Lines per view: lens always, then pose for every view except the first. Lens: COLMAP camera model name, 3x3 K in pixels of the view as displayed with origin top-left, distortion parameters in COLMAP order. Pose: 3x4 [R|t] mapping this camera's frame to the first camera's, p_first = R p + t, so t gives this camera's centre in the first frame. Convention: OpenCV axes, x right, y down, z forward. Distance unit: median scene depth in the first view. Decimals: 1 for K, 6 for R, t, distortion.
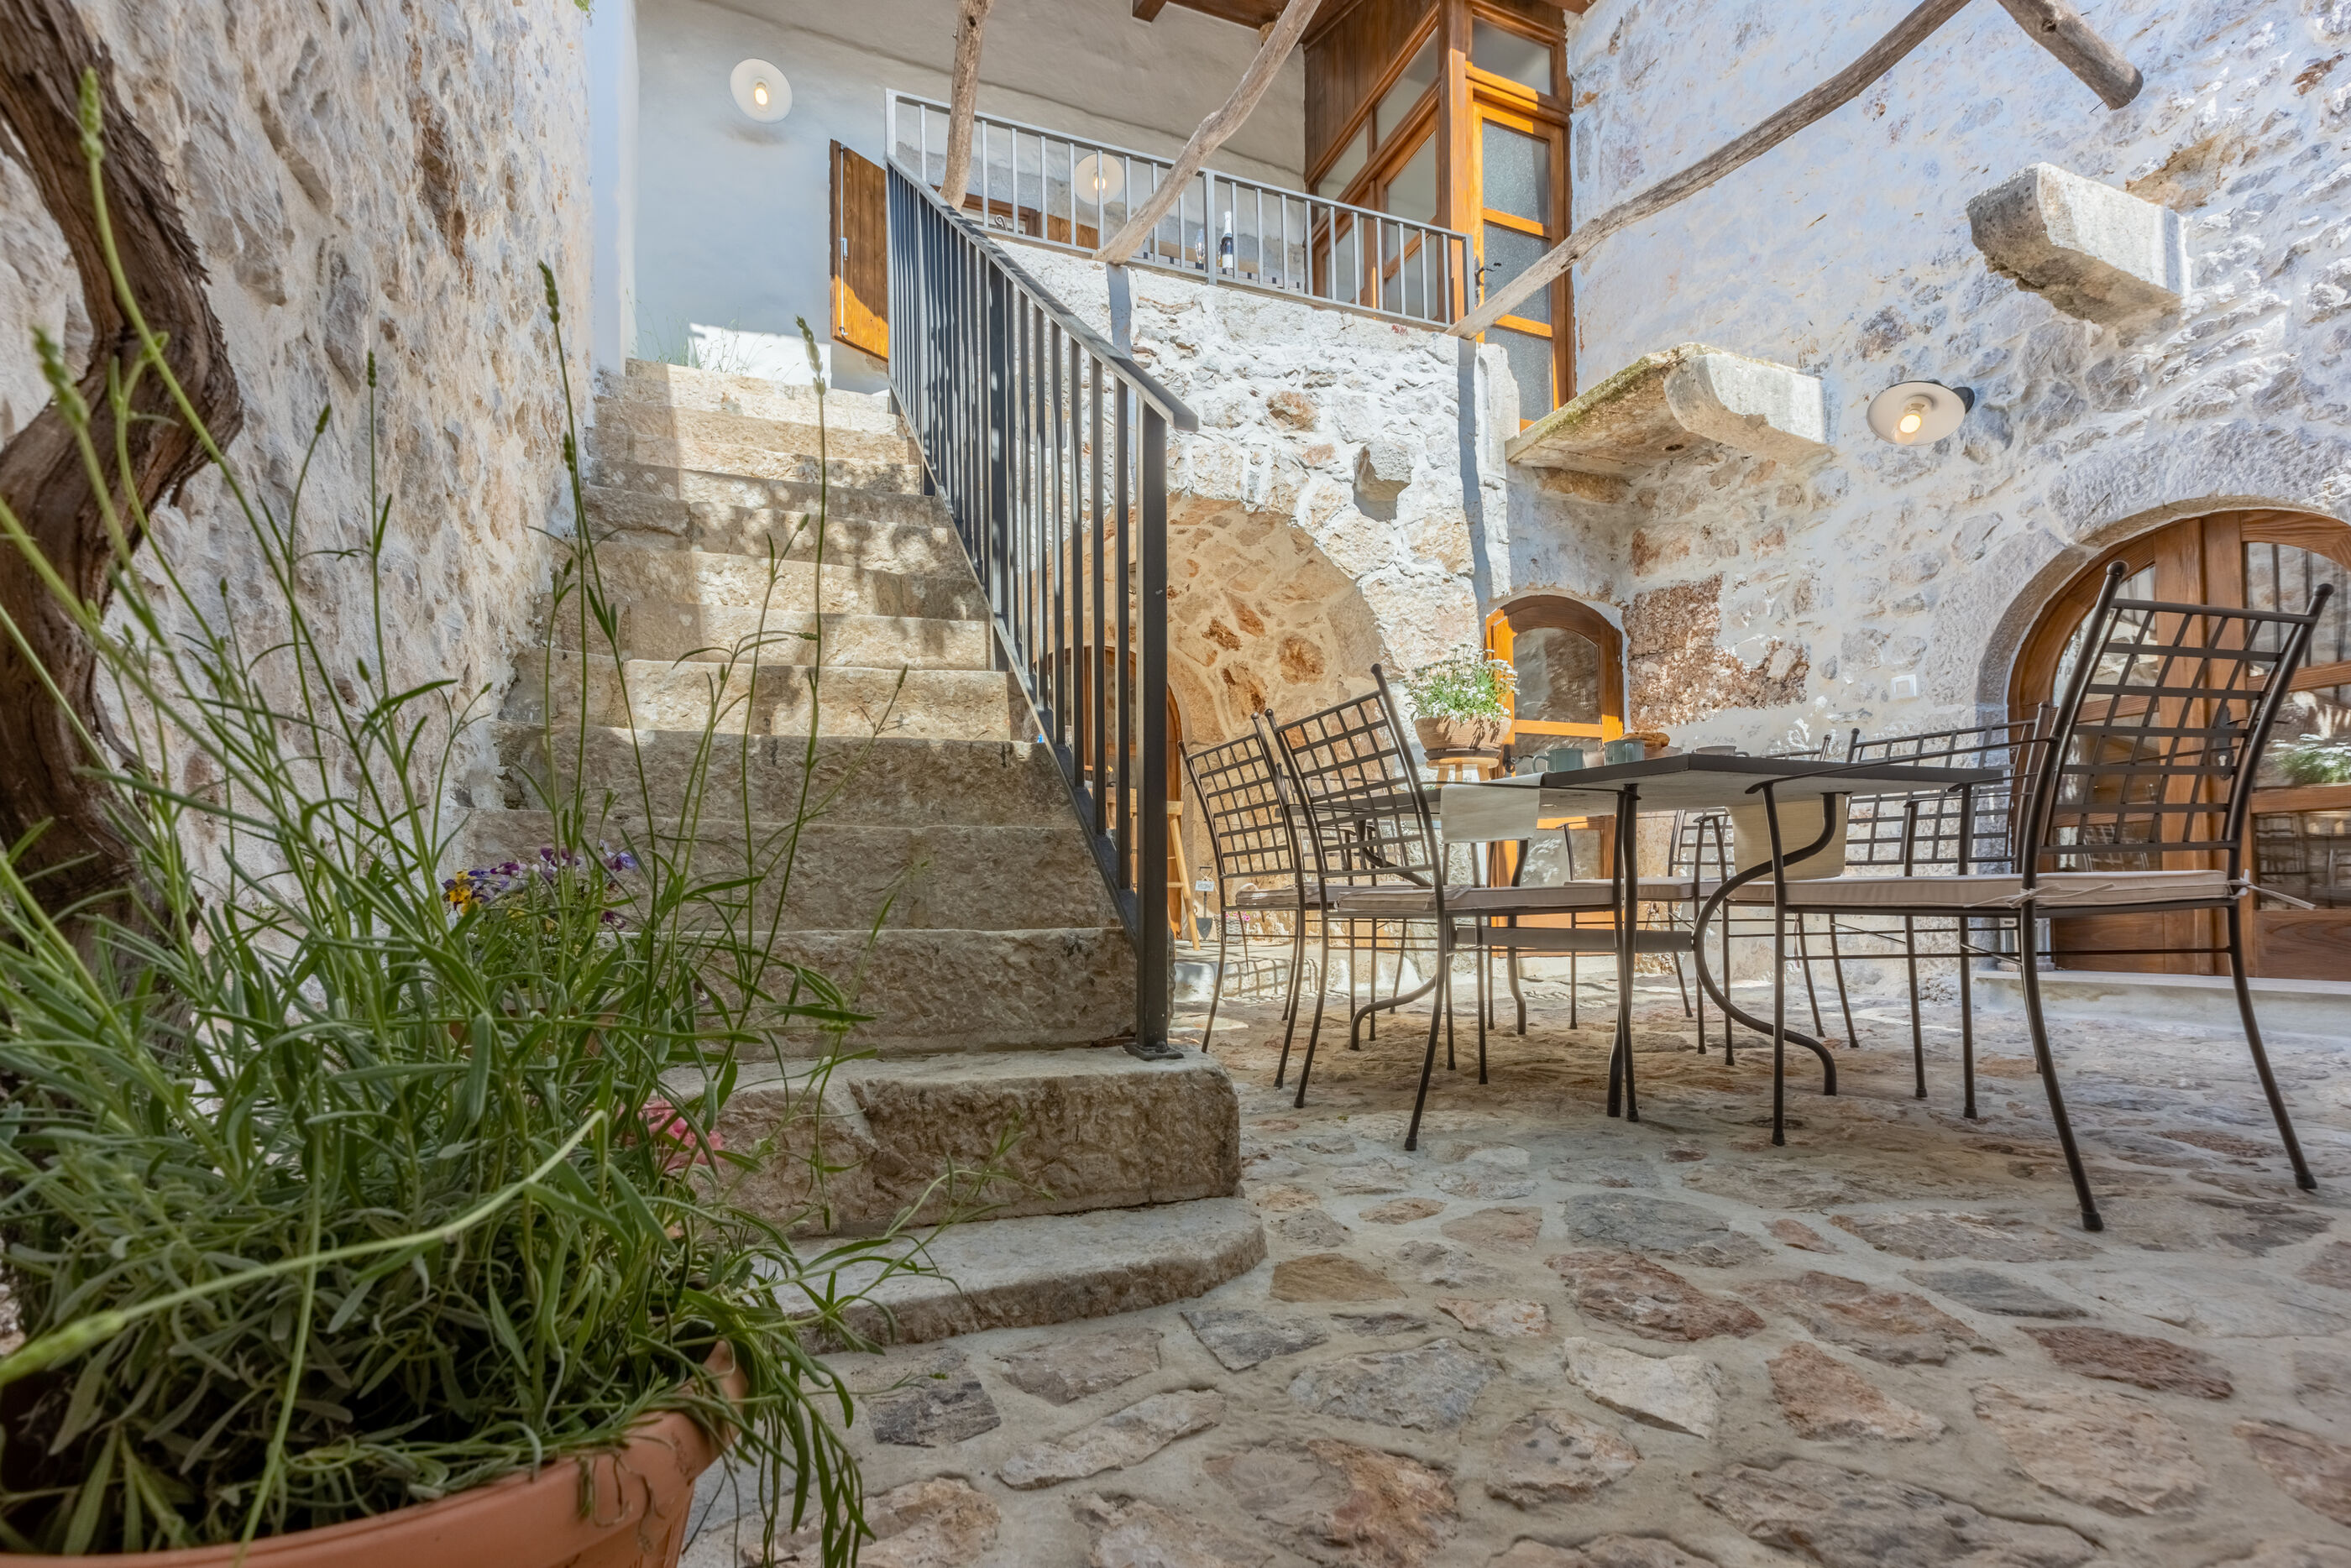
lens RADIAL K [[1060.1, 0, 1163.9], [0, 1060.1, 882.6], [0, 0, 1]] dist [0.003794, -0.002857]
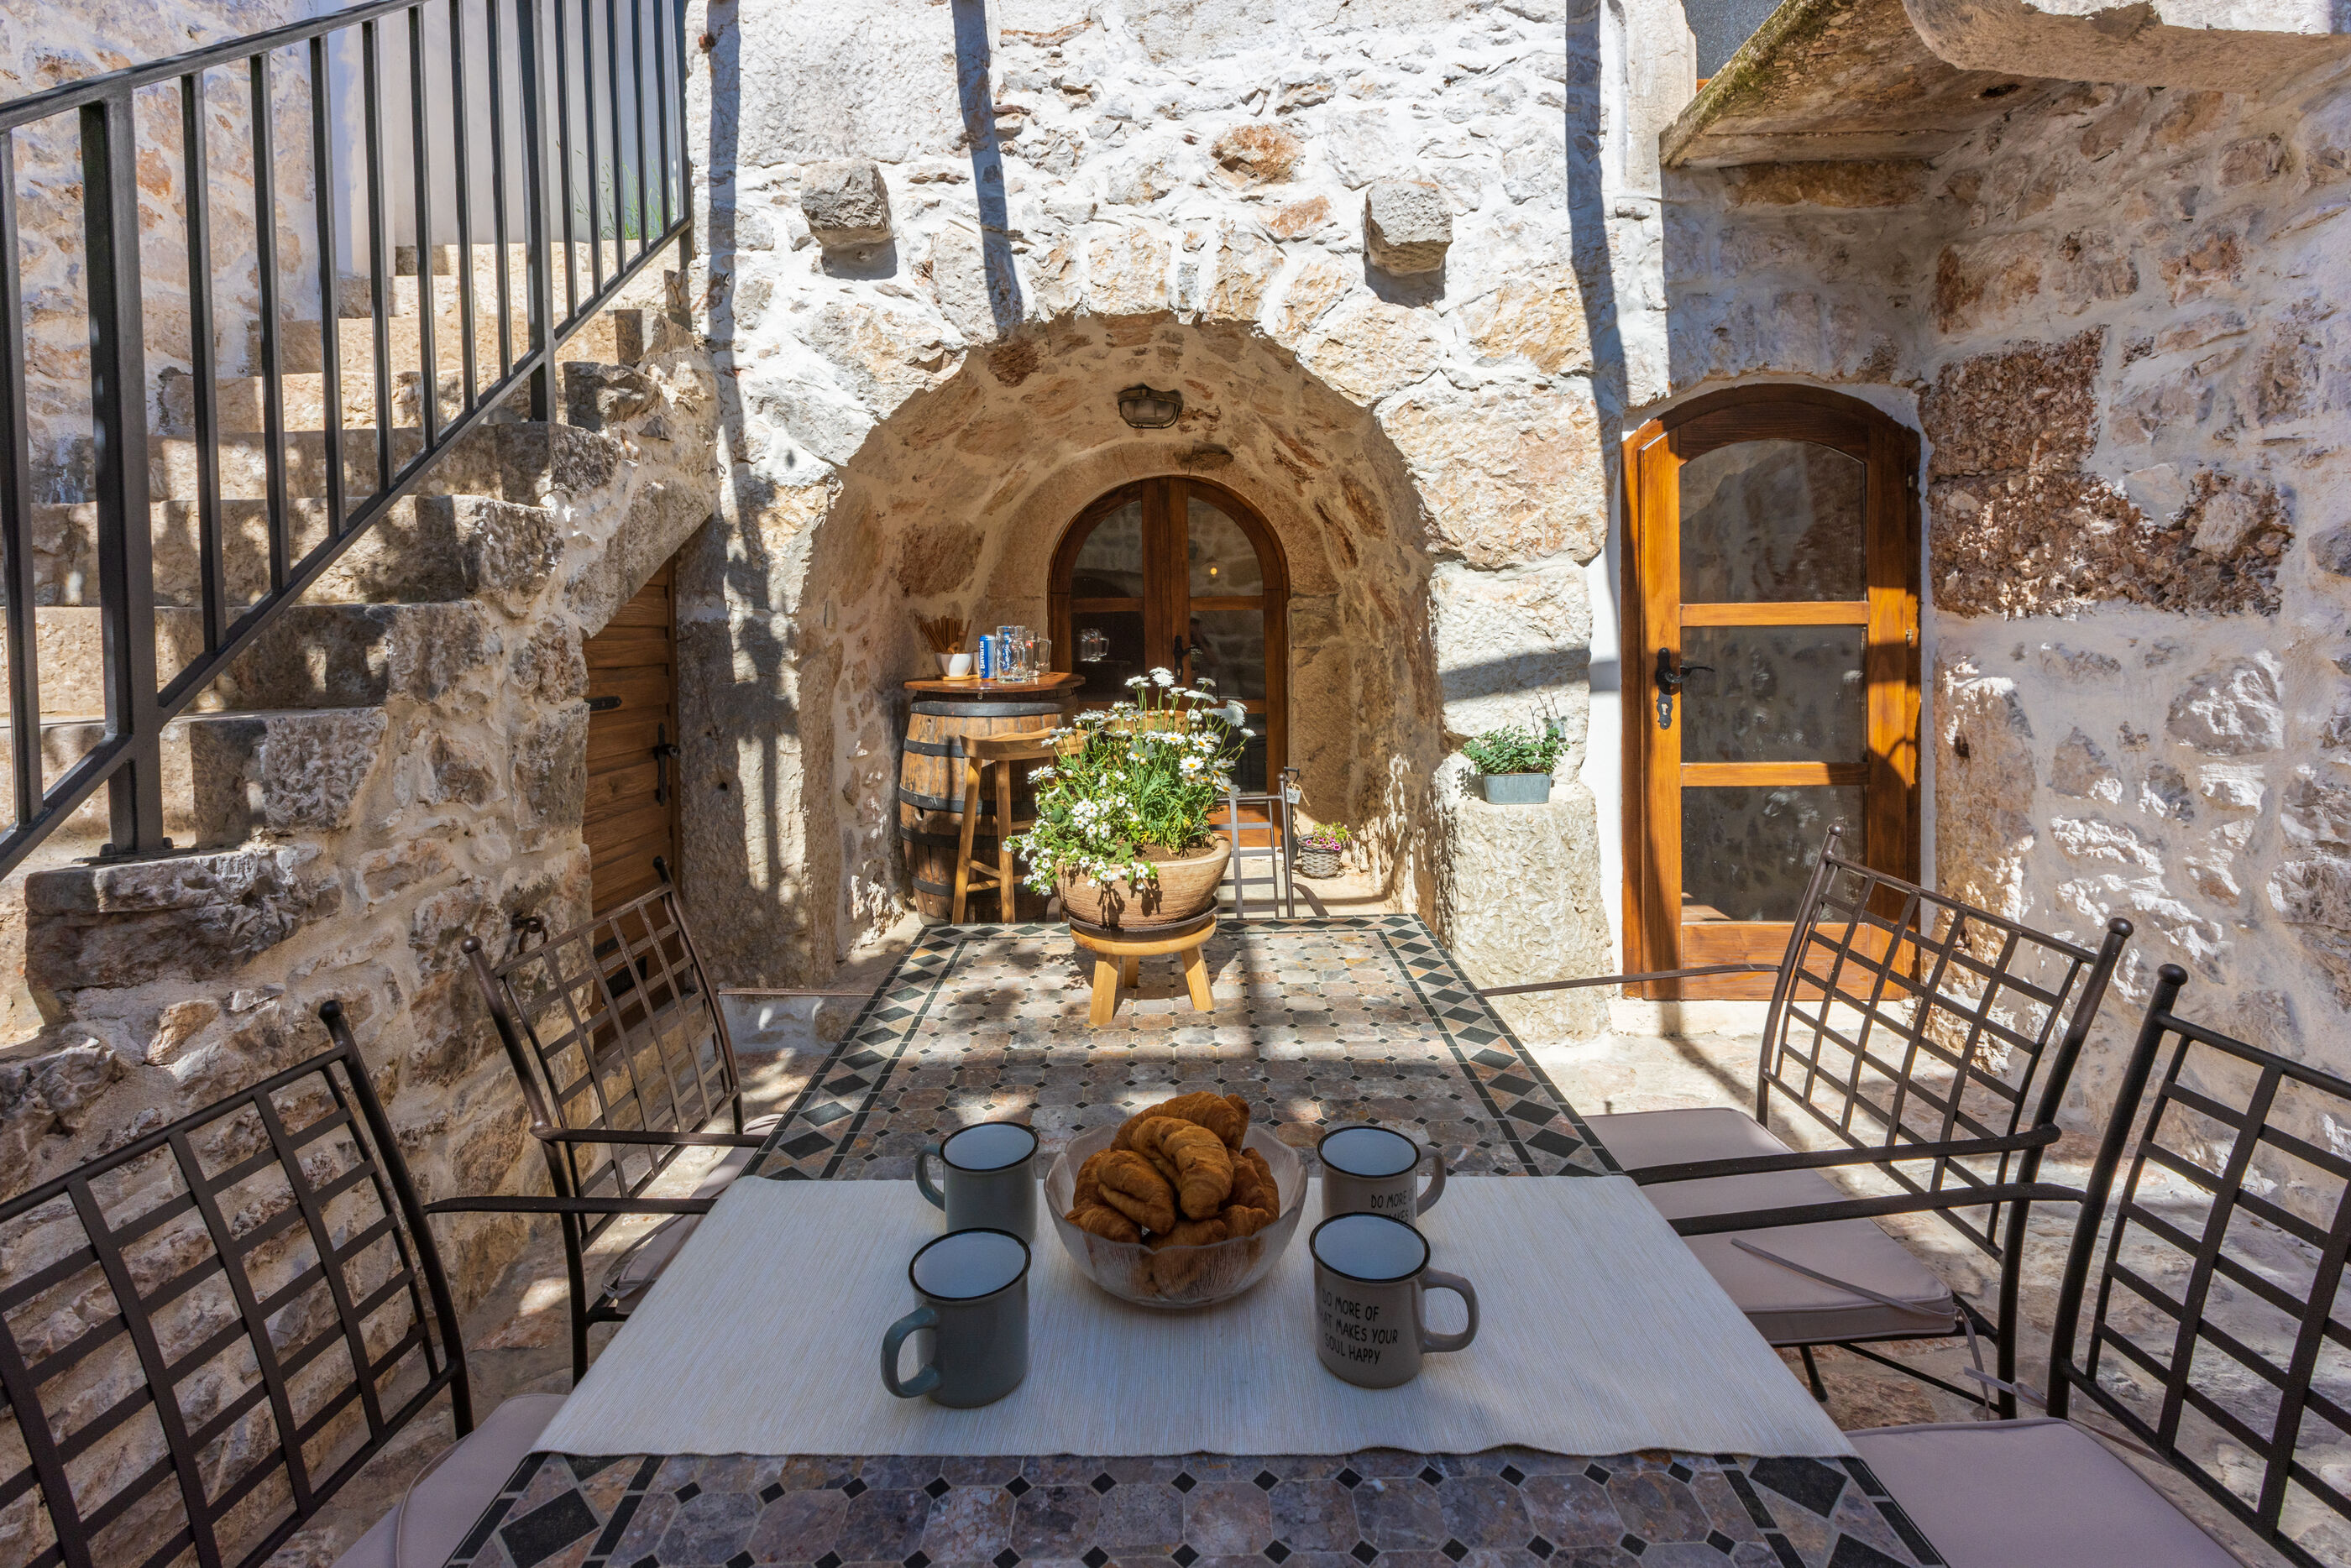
lens RADIAL K [[1060.1, 0, 1168.3], [0, 1060.1, 651.0], [0, 0, 1]] dist [0.003794, -0.002857]
pose [[0.927594, -0.000733, -0.373588, 0.320095], [0.014702, 0.999295, 0.034543, -0.171444], [0.373300, -0.037535, 0.926951, 0.382168]]
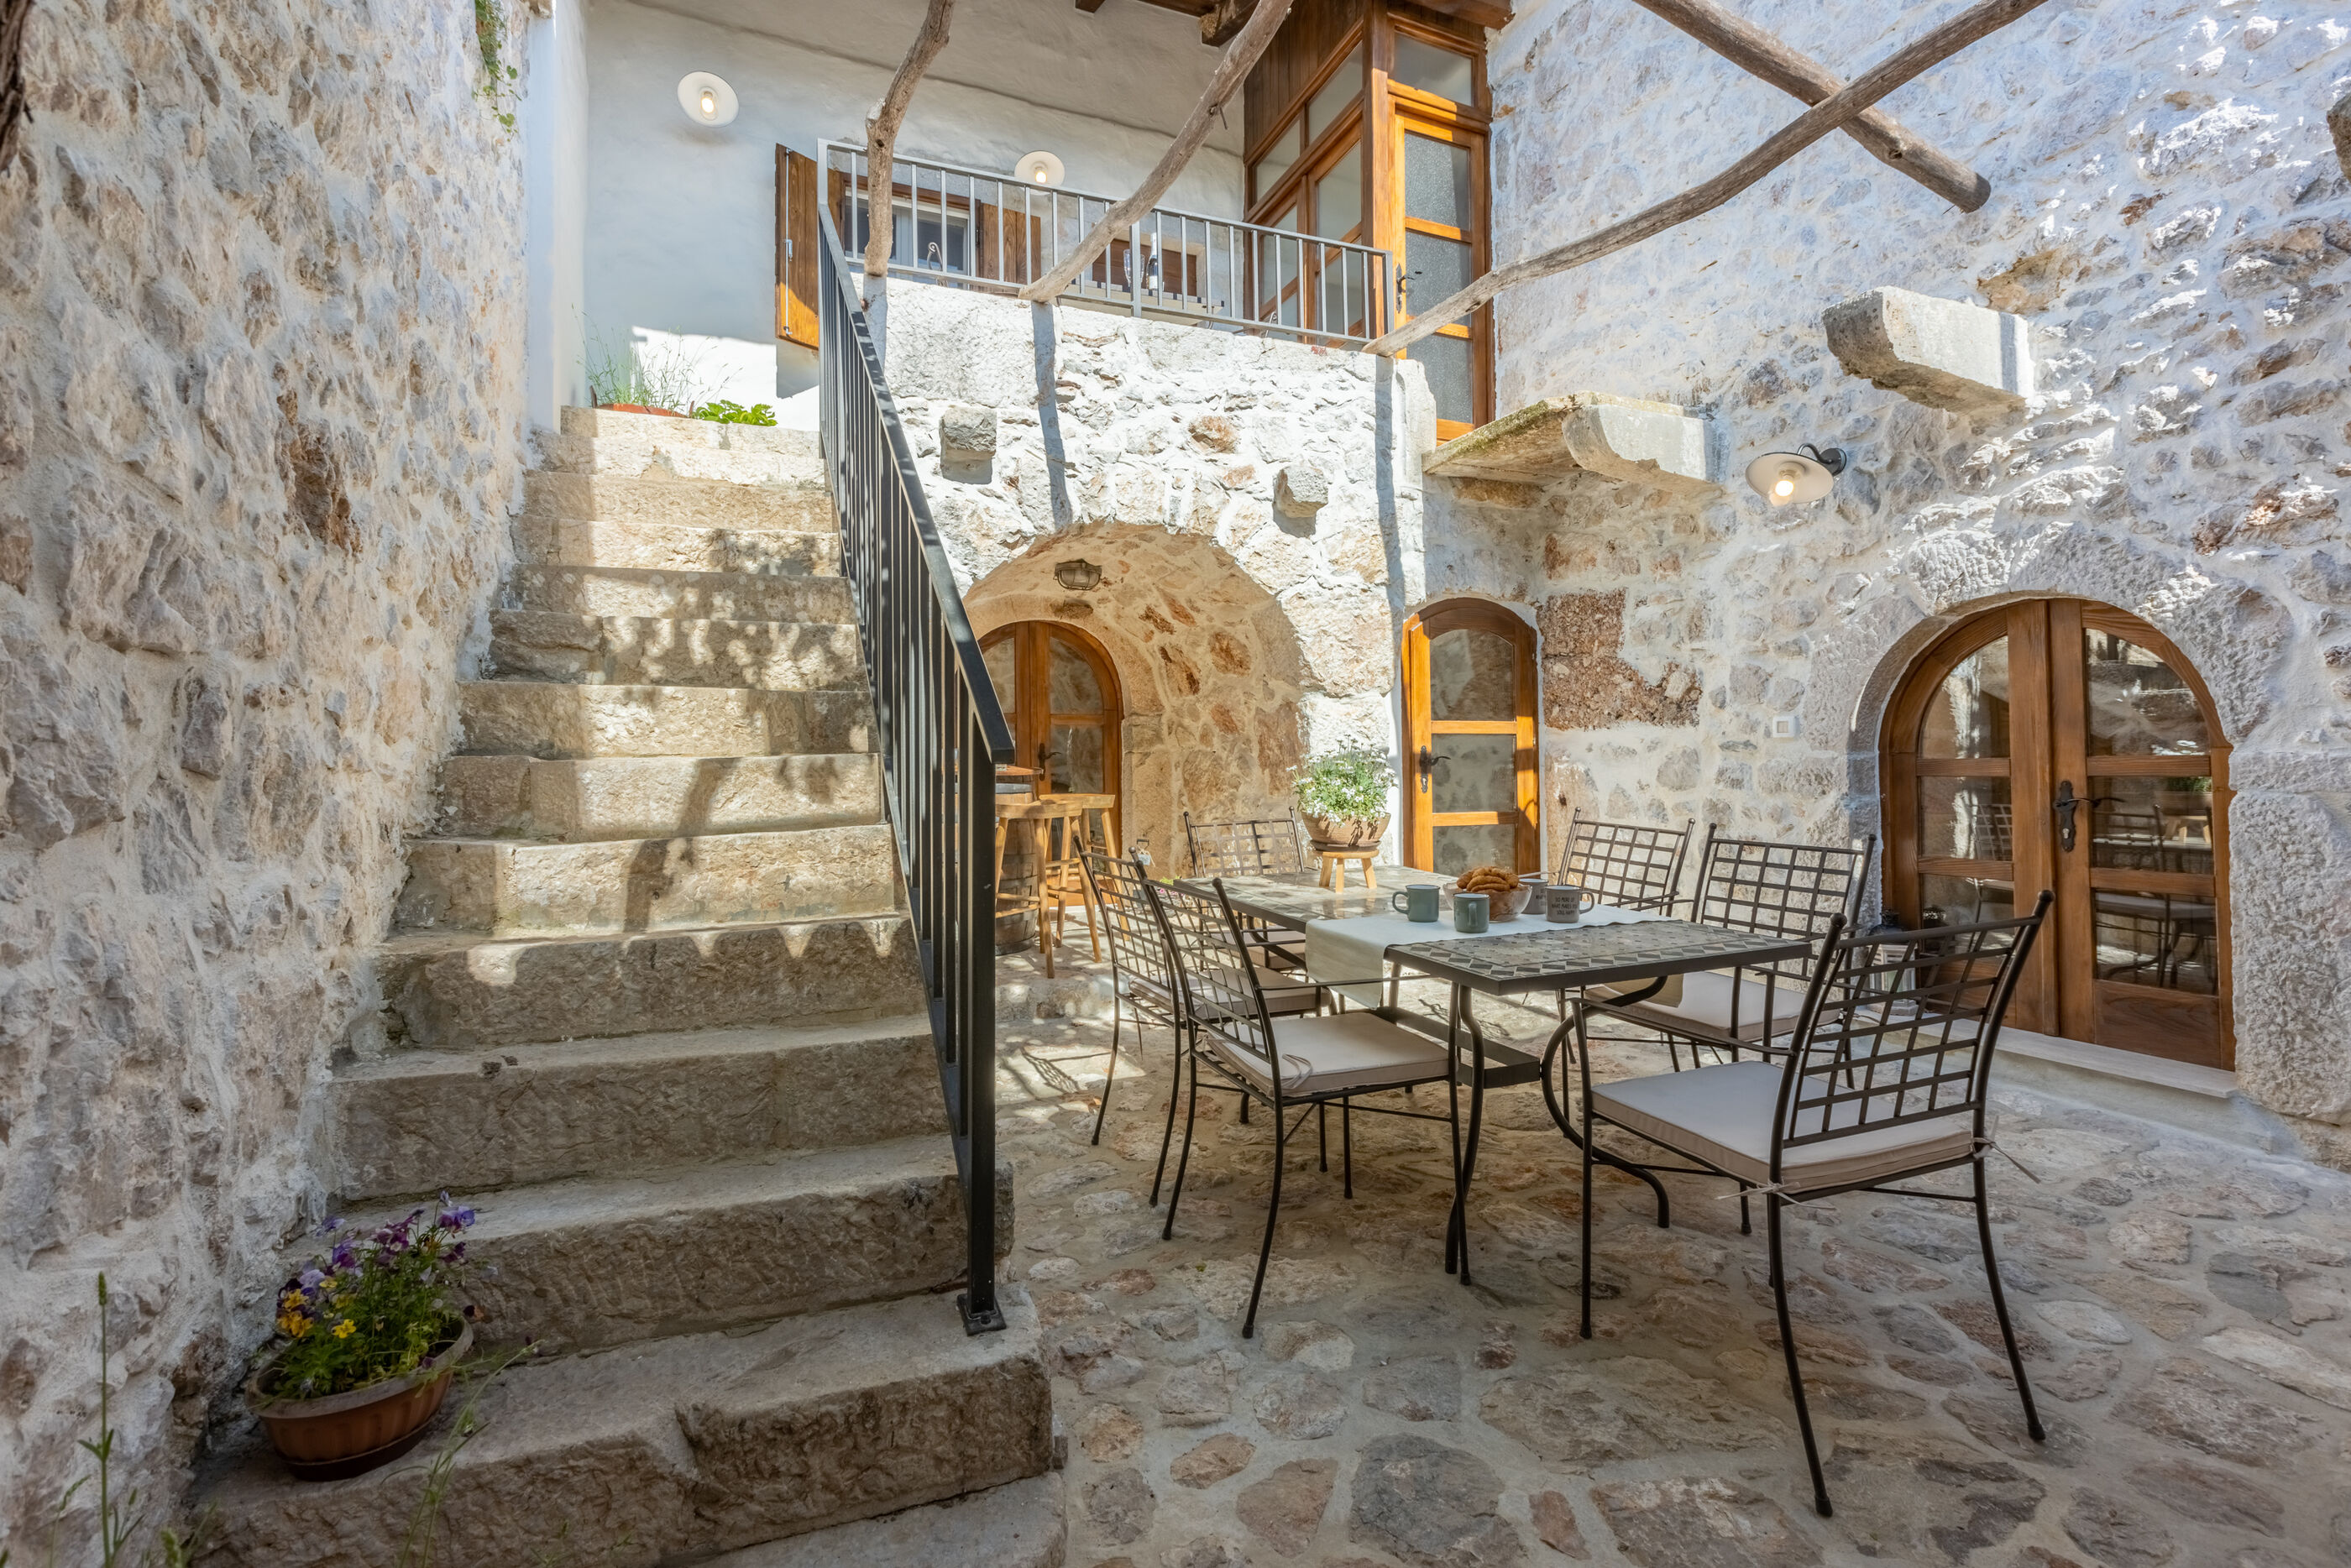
lens RADIAL K [[1060.1, 0, 1161.0], [0, 1060.1, 736.4], [0, 0, 1]] dist [0.003794, -0.002857]
pose [[0.999821, 0.001679, 0.018869, 0.052514], [-0.001513, 0.999960, -0.008805, -0.144443], [-0.018884, 0.008775, 0.999783, -0.032553]]
